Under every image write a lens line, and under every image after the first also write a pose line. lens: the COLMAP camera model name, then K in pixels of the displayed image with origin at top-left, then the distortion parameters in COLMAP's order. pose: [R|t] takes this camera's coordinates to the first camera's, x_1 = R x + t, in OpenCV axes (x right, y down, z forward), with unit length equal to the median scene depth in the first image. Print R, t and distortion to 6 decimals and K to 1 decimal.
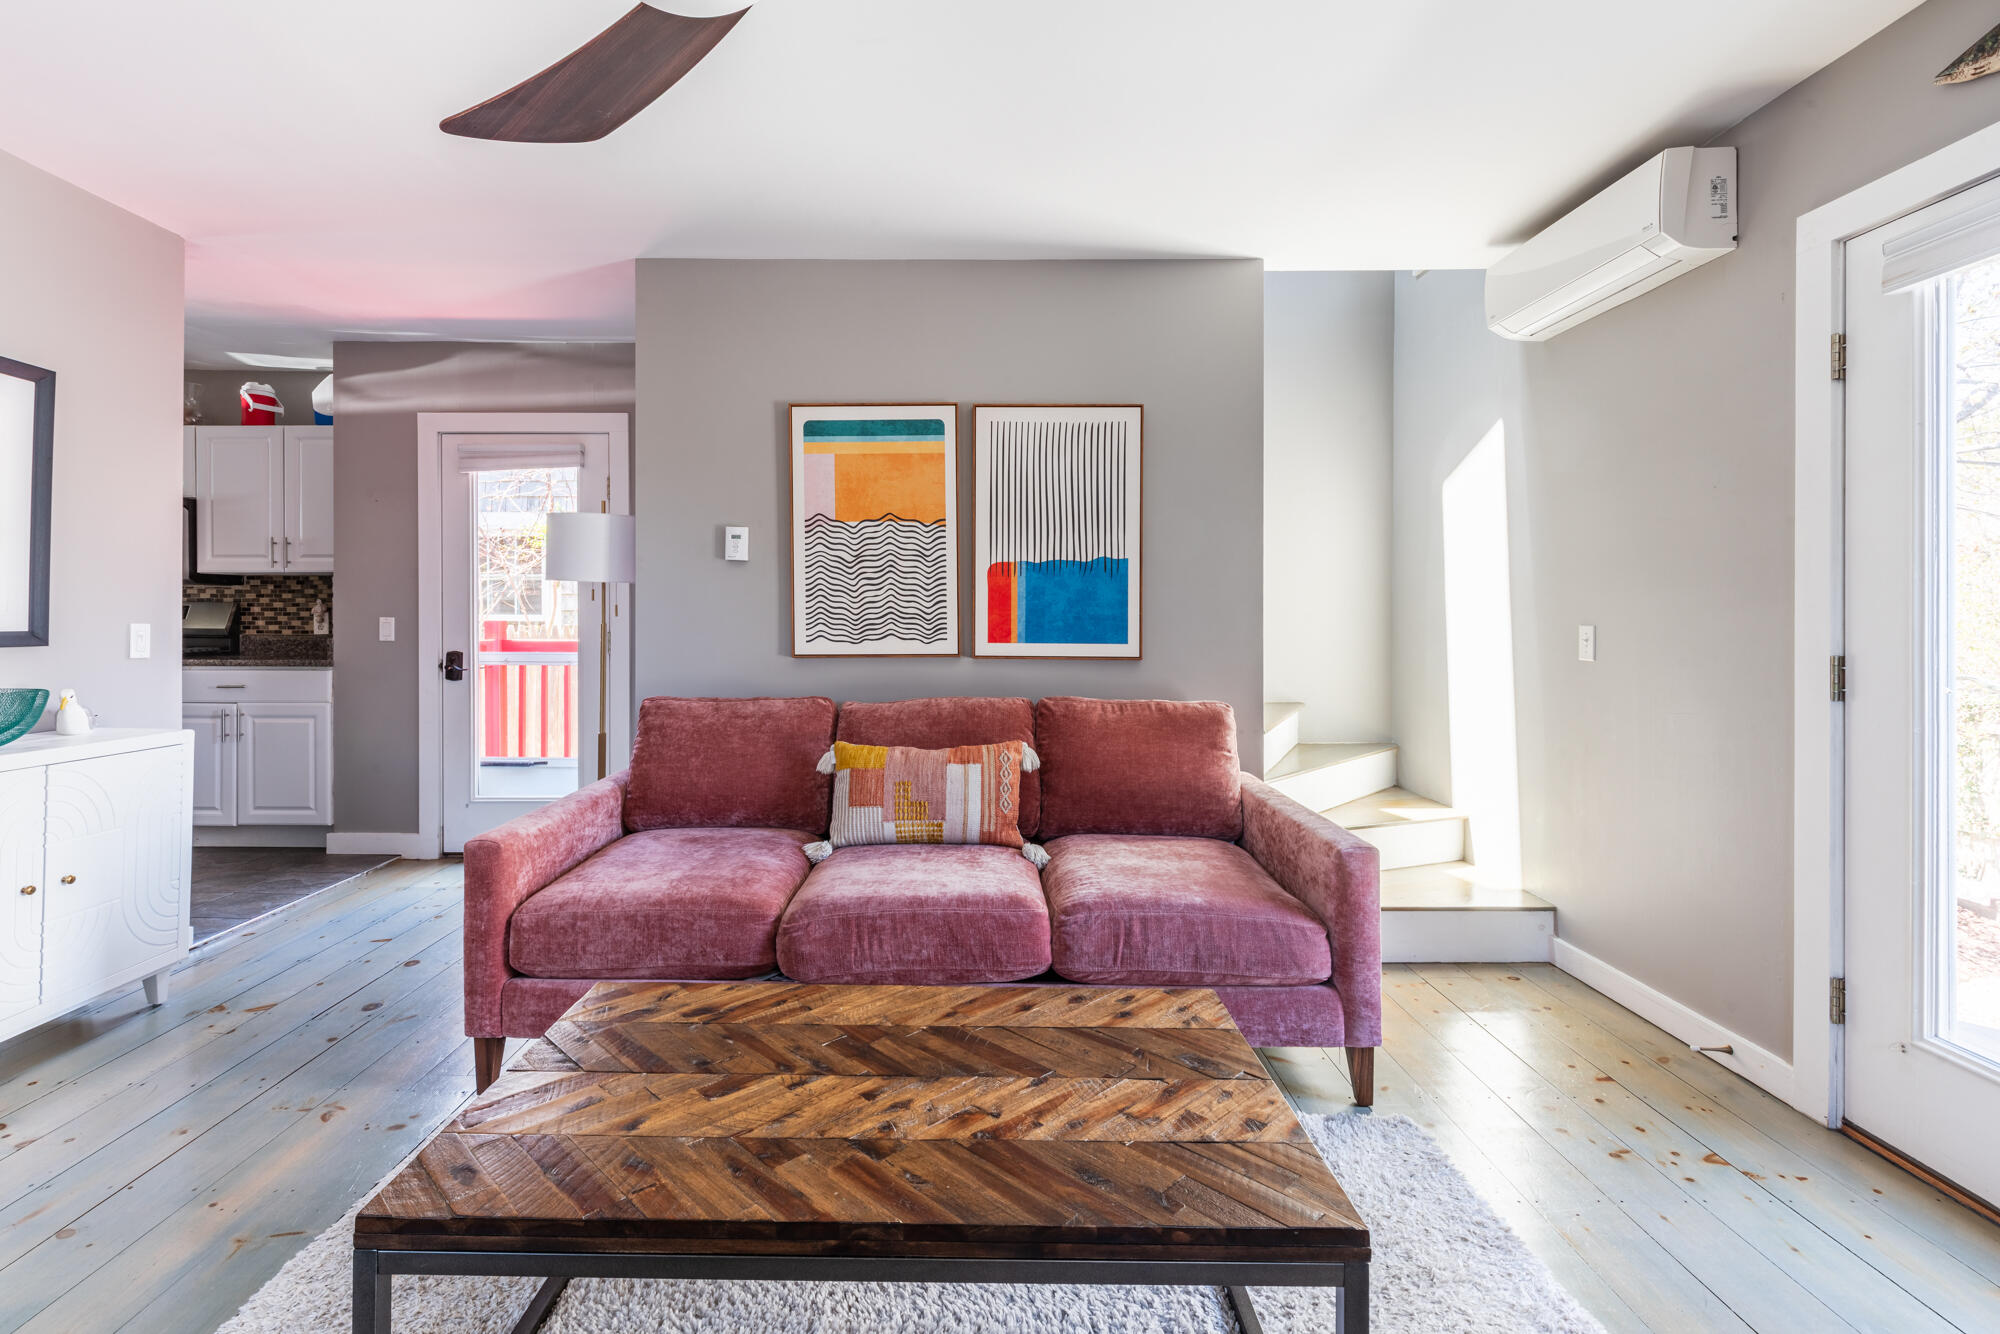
lens RADIAL K [[926.4, 0, 959.9], [0, 926.4, 614.7], [0, 0, 1]] dist [0.013025, -0.000265]
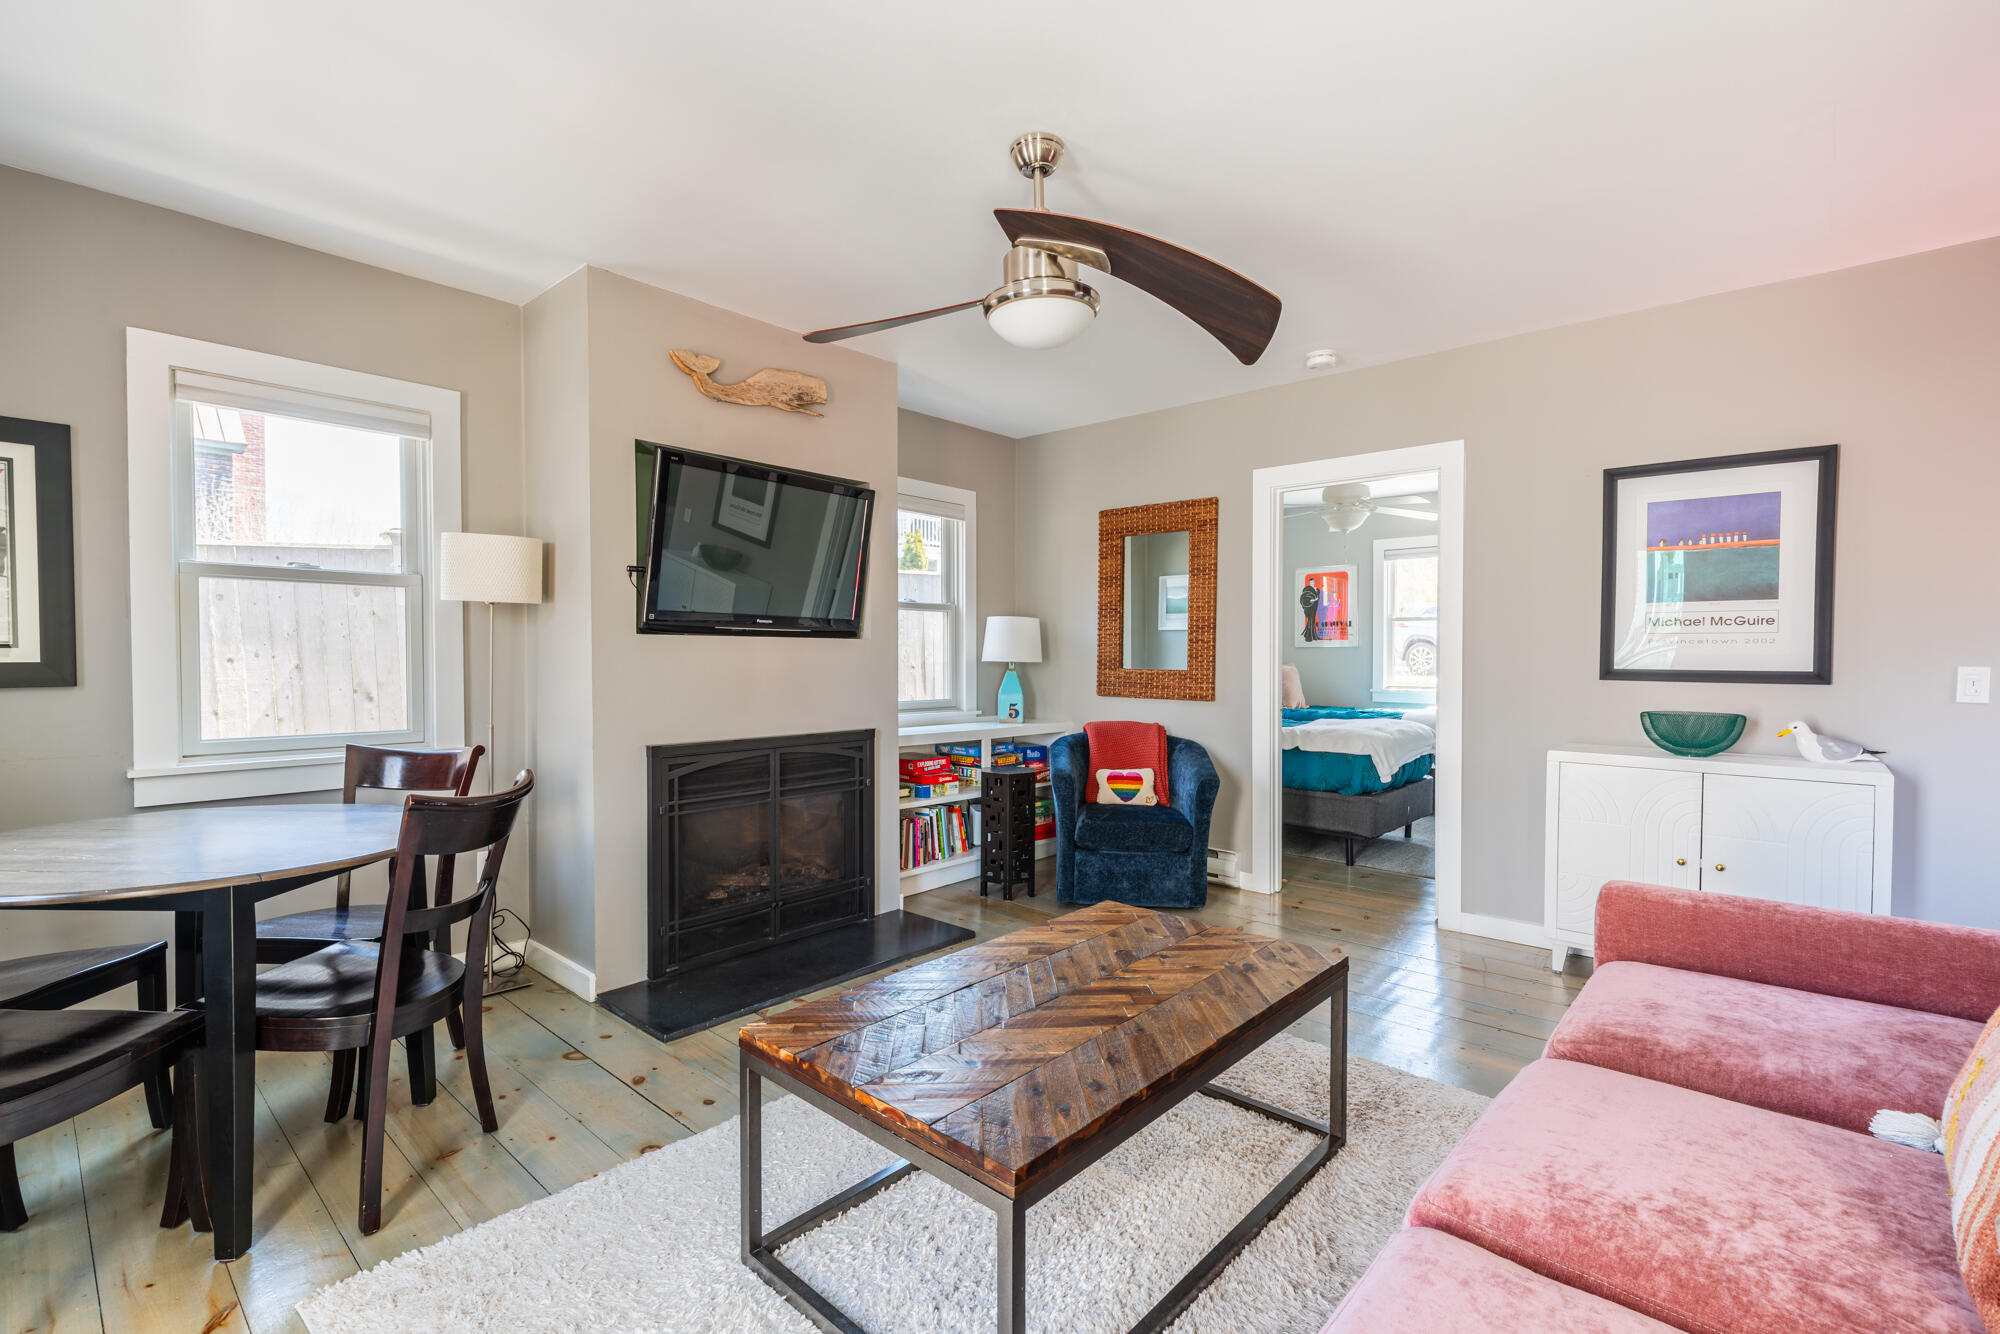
lens RADIAL K [[889.7, 0, 1002.5], [0, 889.7, 671.1], [0, 0, 1]] dist [0.003247, -0.001131]
pose [[-0.666388, 0.006510, -0.745576, 0.433904], [-0.002985, 0.999931, 0.011399, 0.006042], [0.745599, 0.009822, -0.666323, 0.796835]]
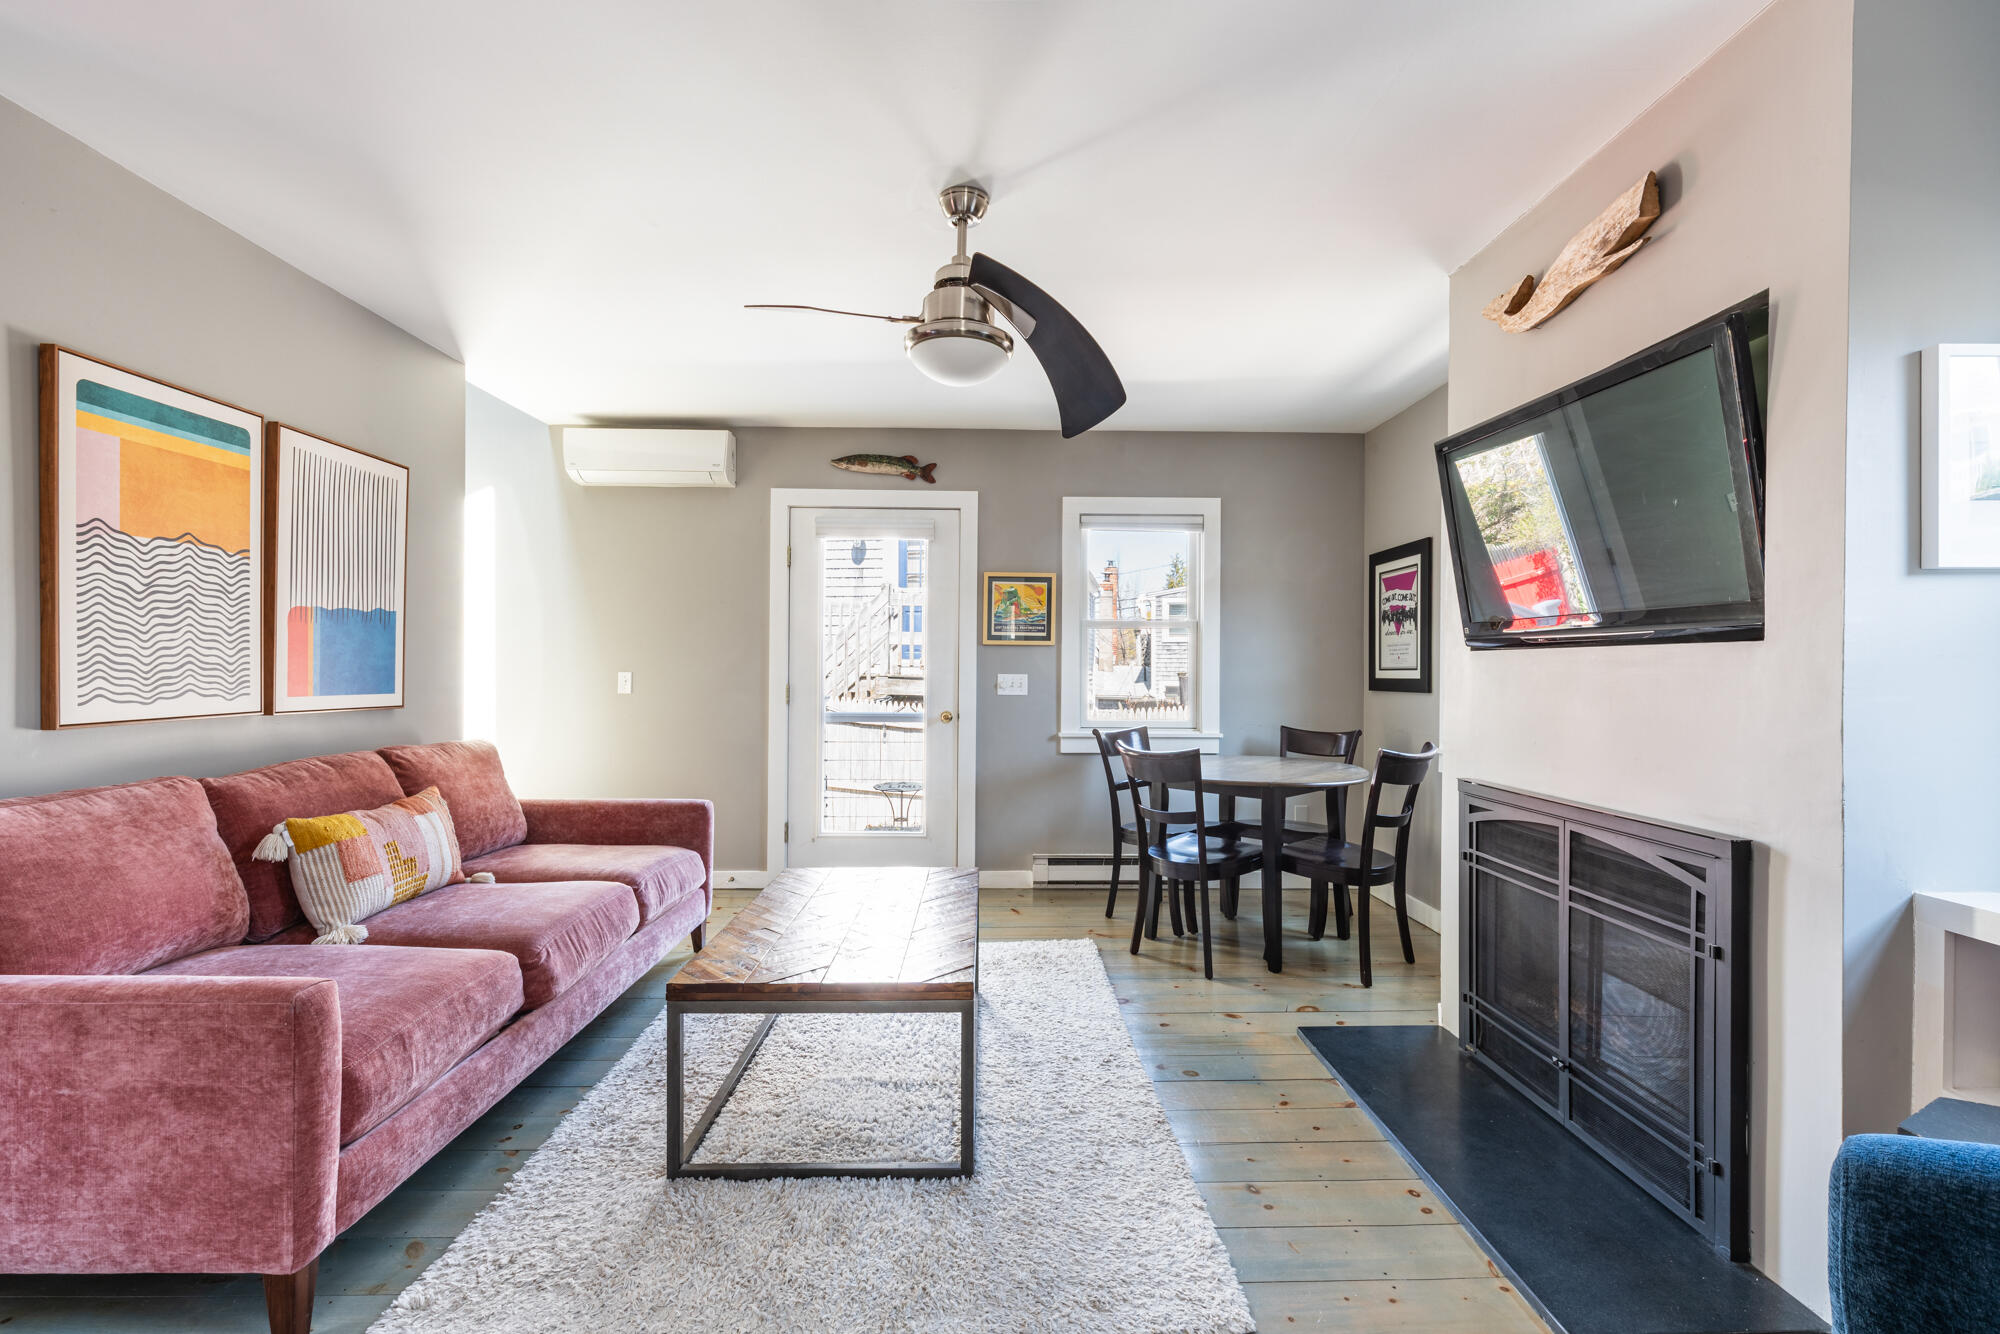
lens RADIAL K [[889.7, 0, 1002.5], [0, 889.7, 671.1], [0, 0, 1]] dist [0.003247, -0.001131]
pose [[-0.023208, -0.006160, 0.999712, -0.834723], [-0.007825, 0.999952, 0.005979, -0.004584], [-0.999700, -0.007684, -0.023255, 0.340953]]
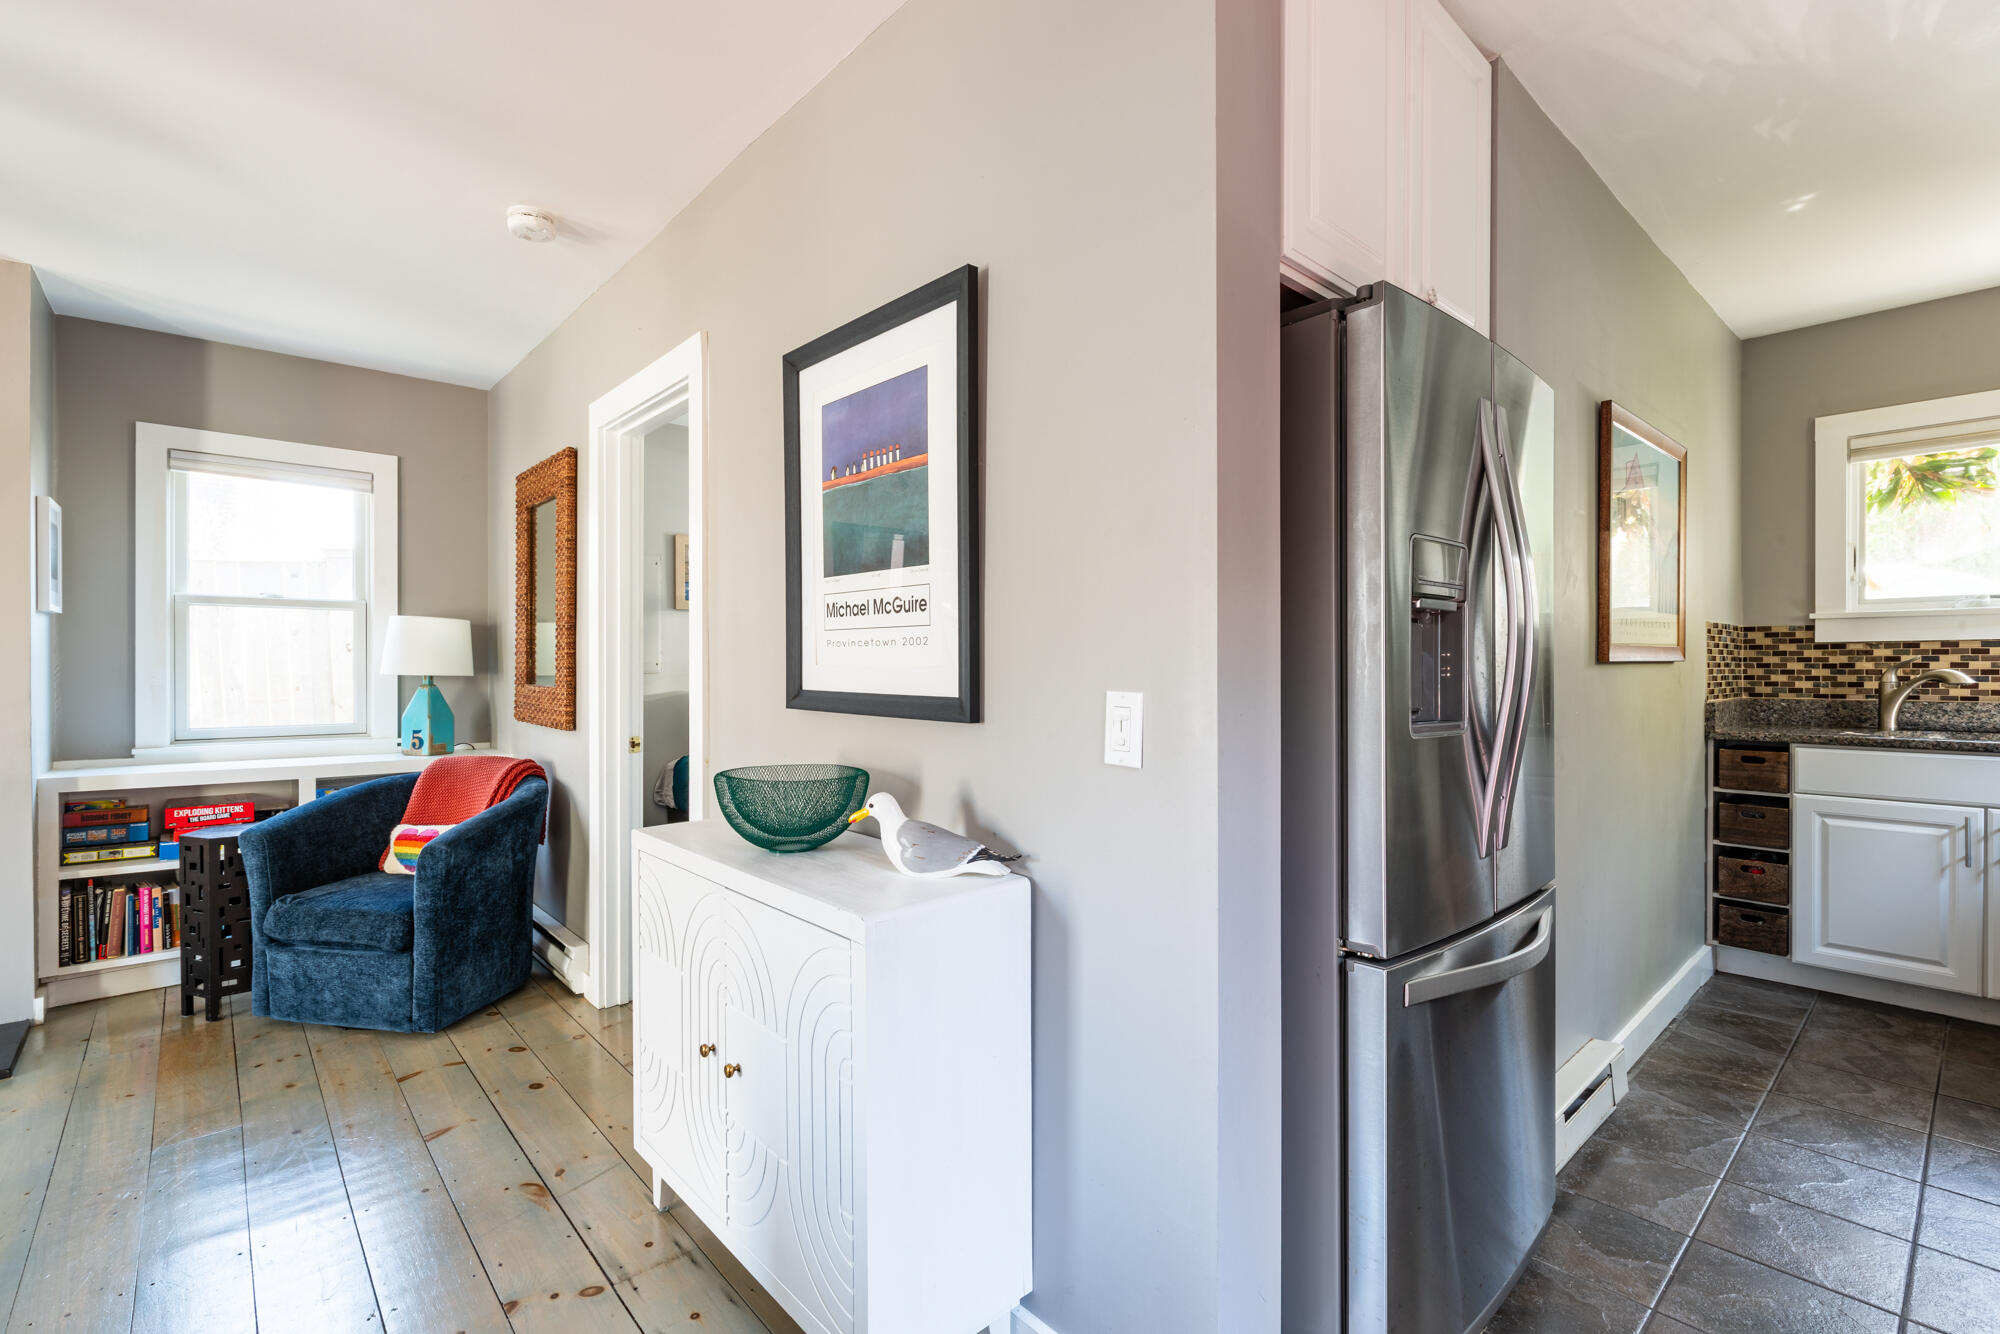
lens RADIAL K [[905.3, 0, 1005.5], [0, 905.3, 669.6], [0, 0, 1]] dist [0.002849, 0.000760]
pose [[-0.743211, -0.003149, -0.669050, -0.488596], [-0.002694, 0.999995, -0.001714, -0.000258], [0.669052, 0.000529, -0.743216, 1.189290]]
